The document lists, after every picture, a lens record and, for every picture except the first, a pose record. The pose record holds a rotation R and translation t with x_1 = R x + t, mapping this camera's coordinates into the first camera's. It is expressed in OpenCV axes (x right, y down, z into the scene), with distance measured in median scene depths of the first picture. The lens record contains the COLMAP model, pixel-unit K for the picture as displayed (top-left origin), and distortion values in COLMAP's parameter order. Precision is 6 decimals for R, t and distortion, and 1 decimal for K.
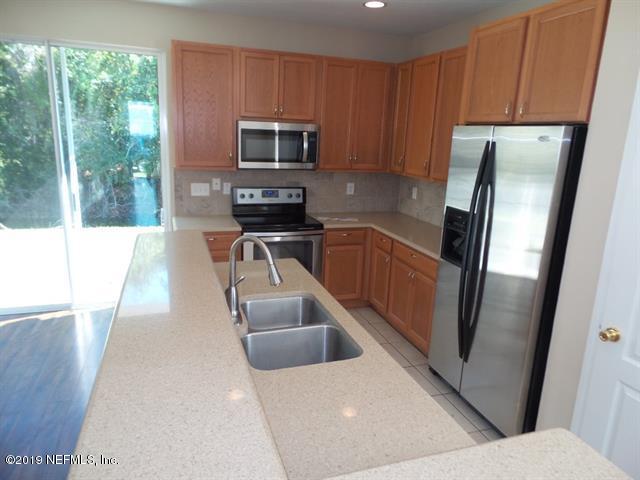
lens RADIAL K [[443.2, 0, 320.0], [0, 443.2, 240.0], [0, 0, 1]] dist [-0.000082, 0.001645]
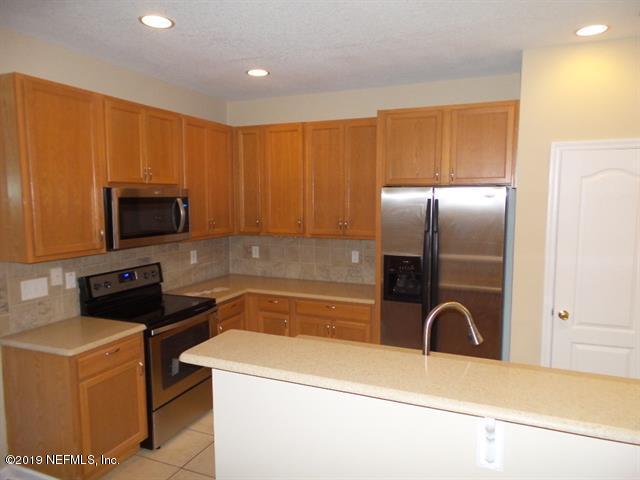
lens RADIAL K [[447.0, 0, 320.0], [0, 447.0, 240.0], [0, 0, 1]] dist [0.002192, 0.001086]
pose [[0.665731, -0.115081, 0.737264, -0.496683], [0.202112, 0.978912, -0.029702, -0.082500], [-0.718298, 0.168784, 0.674951, 0.232144]]
